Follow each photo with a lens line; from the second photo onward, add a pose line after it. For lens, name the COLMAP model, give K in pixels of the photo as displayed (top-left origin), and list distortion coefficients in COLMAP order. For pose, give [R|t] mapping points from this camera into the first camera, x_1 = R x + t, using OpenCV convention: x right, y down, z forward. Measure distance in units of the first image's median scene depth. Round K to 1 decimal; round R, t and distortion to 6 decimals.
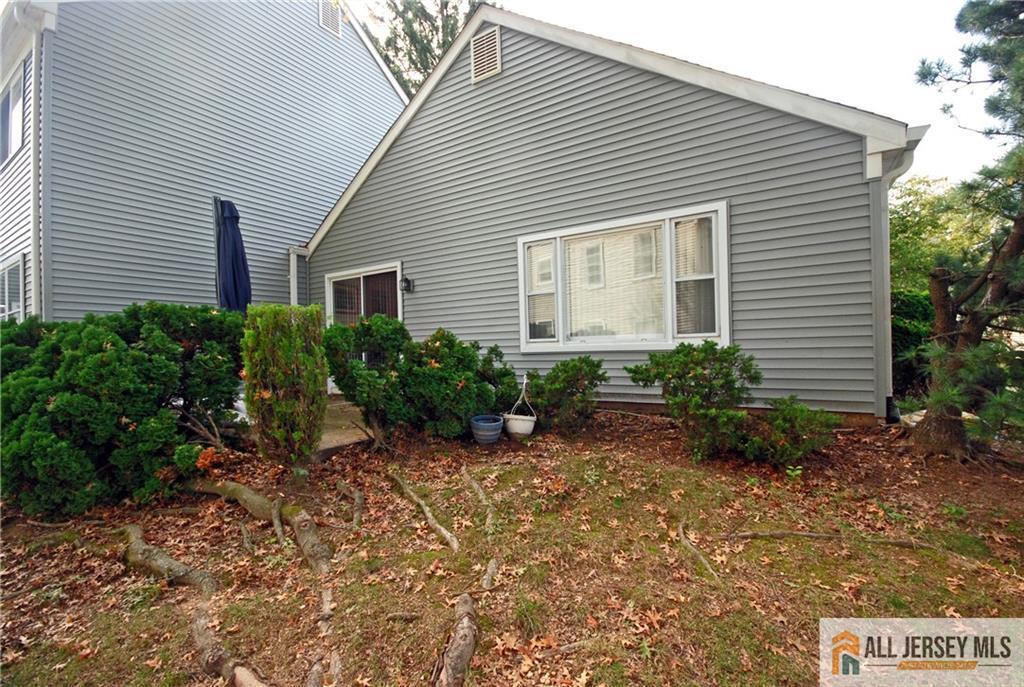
lens RADIAL K [[454.6, 0, 512.0], [0, 454.6, 343.5], [0, 0, 1]] dist [-0.001589, -0.000208]
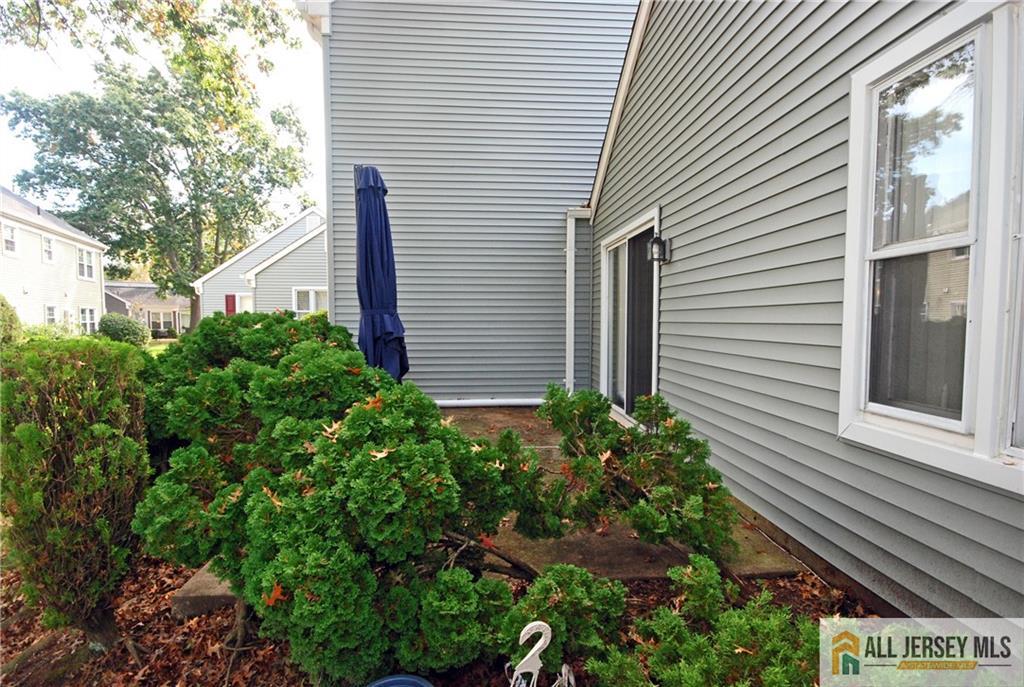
lens RADIAL K [[492.2, 0, 512.0], [0, 492.2, 343.5], [0, 0, 1]] dist [0.001891, 0.000263]
pose [[0.603471, 0.059511, -0.795161, 0.124301], [-0.001182, 0.997277, 0.073741, -0.057850], [0.797384, -0.043561, 0.601898, 0.478603]]
